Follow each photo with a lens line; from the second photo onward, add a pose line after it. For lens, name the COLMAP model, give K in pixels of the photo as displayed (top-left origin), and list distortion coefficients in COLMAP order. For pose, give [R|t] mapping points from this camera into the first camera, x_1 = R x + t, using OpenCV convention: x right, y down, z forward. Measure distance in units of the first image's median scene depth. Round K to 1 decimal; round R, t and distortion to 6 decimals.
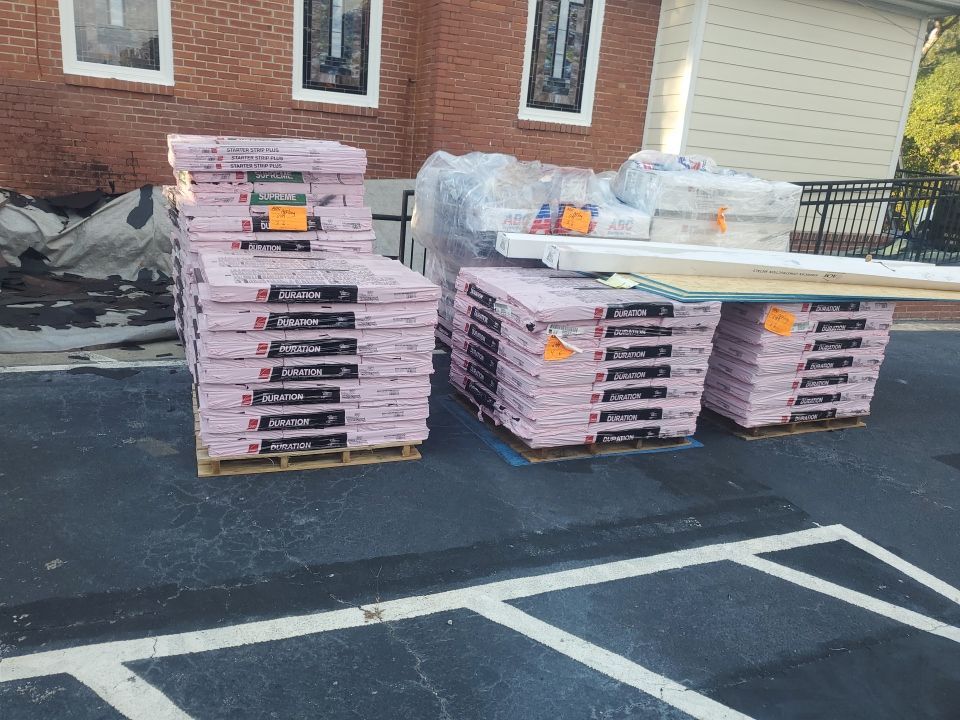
lens RADIAL K [[734.8, 0, 478.9], [0, 734.8, 371.9], [0, 0, 1]] dist [-0.002731, 0.021027]
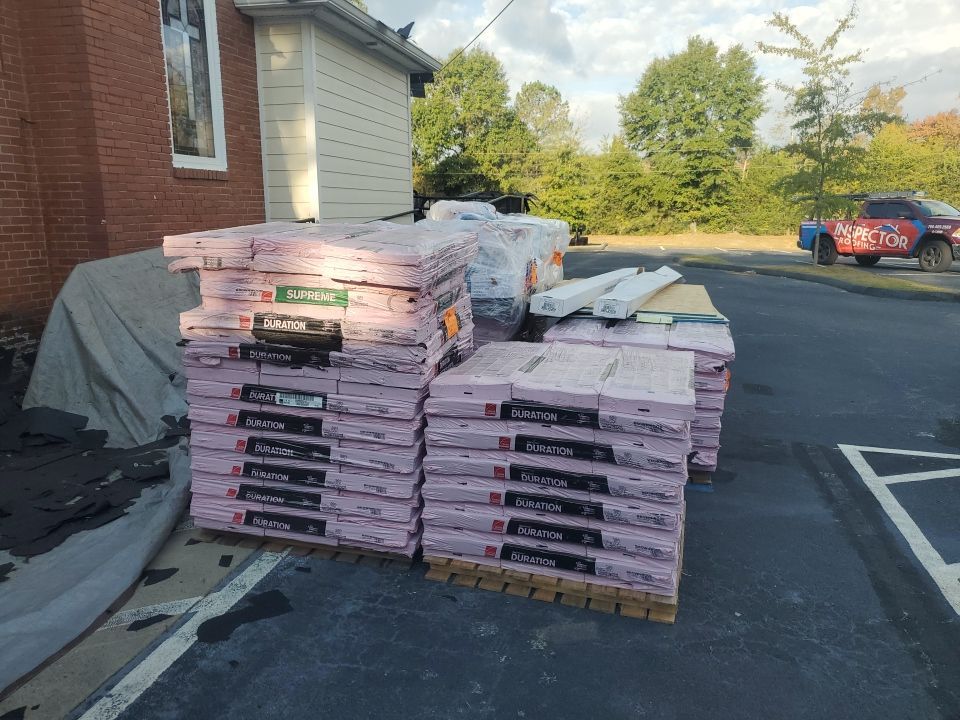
lens RADIAL K [[713.1, 0, 452.3], [0, 713.1, 375.8], [0, 0, 1]] dist [0.008423, 0.013054]
pose [[0.626866, -0.251315, 0.737482, -0.435473], [0.253680, 0.960807, 0.111788, -0.121637], [-0.736672, 0.117008, 0.666051, 0.229935]]
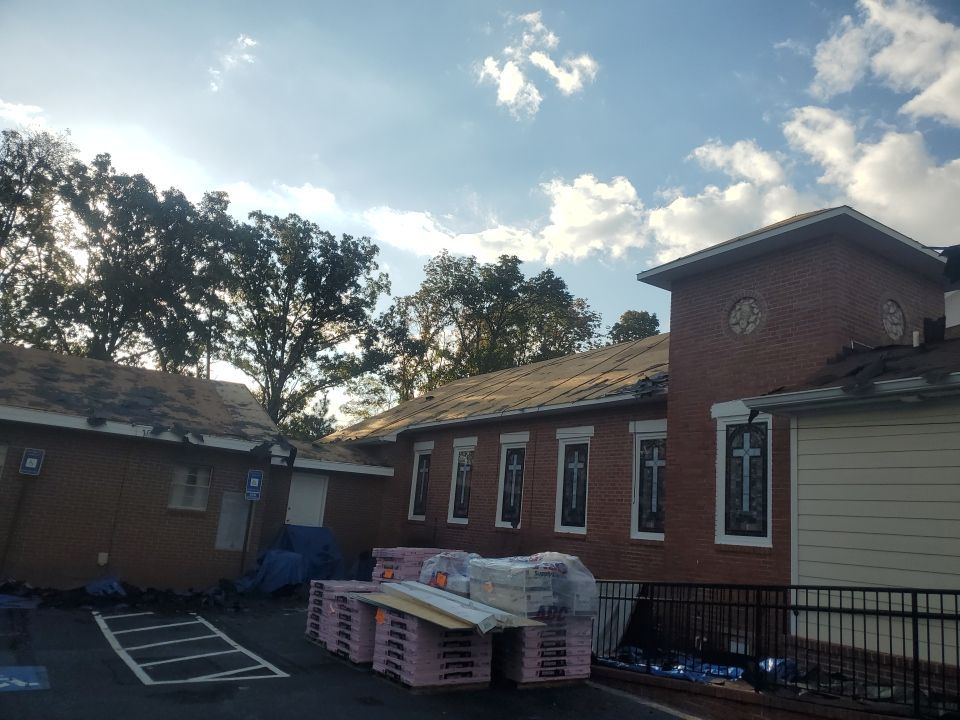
lens RADIAL K [[733.9, 0, 482.6], [0, 733.9, 360.0], [0, 0, 1]] dist [-0.004853, -0.000240]
pose [[0.195291, -0.285054, -0.938406, 1.337858], [-0.334974, 0.879902, -0.336994, -0.051872], [0.921767, 0.380154, 0.076352, 0.399398]]
